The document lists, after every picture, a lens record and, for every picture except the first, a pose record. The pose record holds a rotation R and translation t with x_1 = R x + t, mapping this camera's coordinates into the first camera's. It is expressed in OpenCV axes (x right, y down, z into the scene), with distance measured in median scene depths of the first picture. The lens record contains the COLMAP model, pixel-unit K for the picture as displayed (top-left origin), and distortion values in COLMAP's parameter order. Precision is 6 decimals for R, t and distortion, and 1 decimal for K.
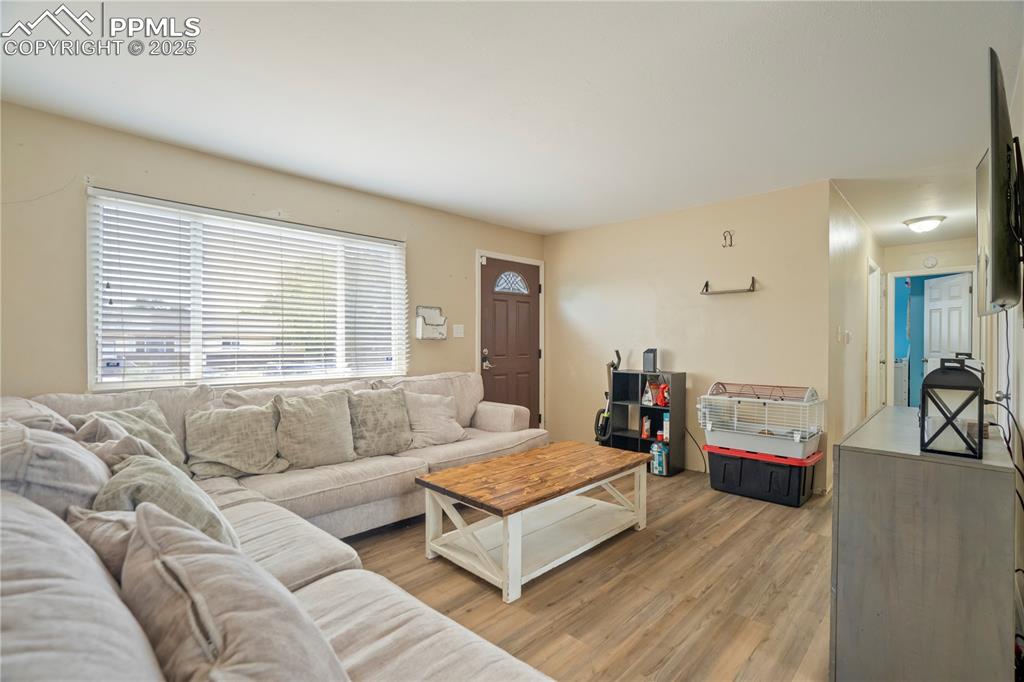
lens RADIAL K [[480.6, 0, 514.4], [0, 480.6, 339.8], [0, 0, 1]] dist [-0.019415, 0.006985]
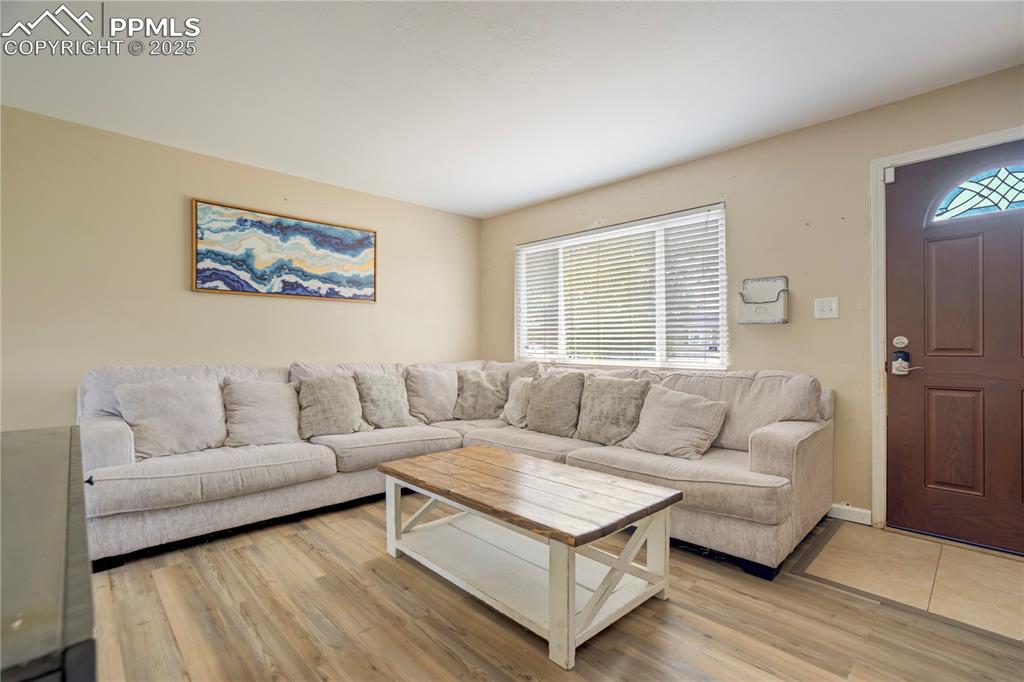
lens RADIAL K [[480.6, 0, 522.3], [0, 480.6, 337.0], [0, 0, 1]] dist [-0.019415, 0.006985]
pose [[-0.046880, -0.016563, -0.998763, 0.911633], [0.001696, 0.999860, -0.016661, 0.049775], [0.998899, -0.002475, -0.046845, 1.124701]]
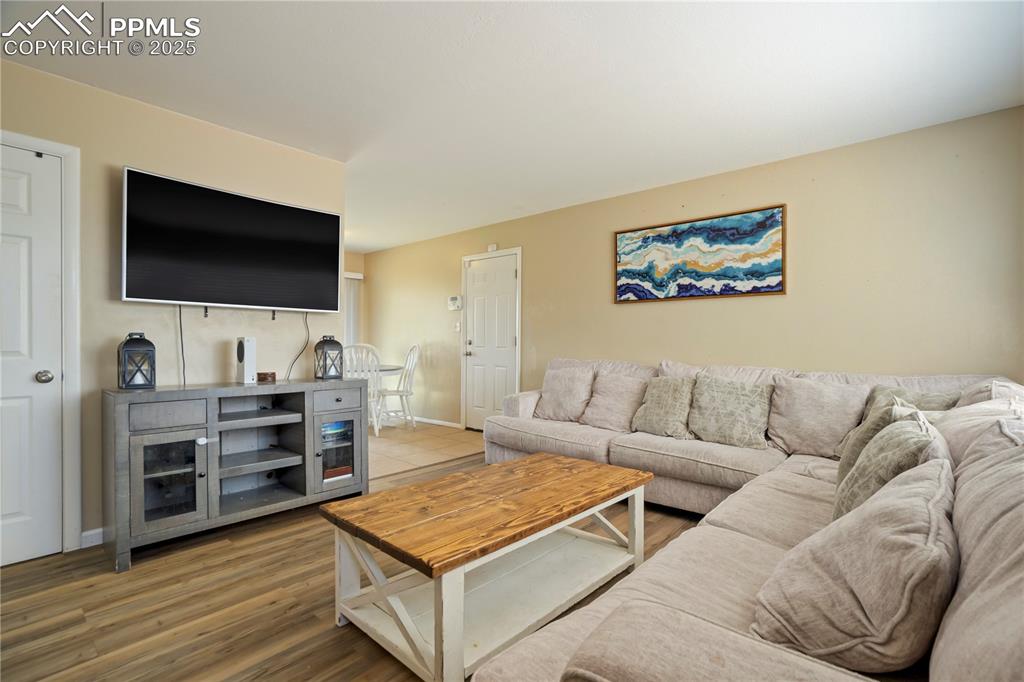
lens RADIAL K [[480.6, 0, 509.1], [0, 480.6, 339.0], [0, 0, 1]] dist [-0.019415, 0.006985]
pose [[-0.999438, -0.001886, -0.033471, 0.089806], [-0.001515, 0.999937, -0.011113, 0.046150], [0.033490, -0.011056, -0.999378, 1.847838]]
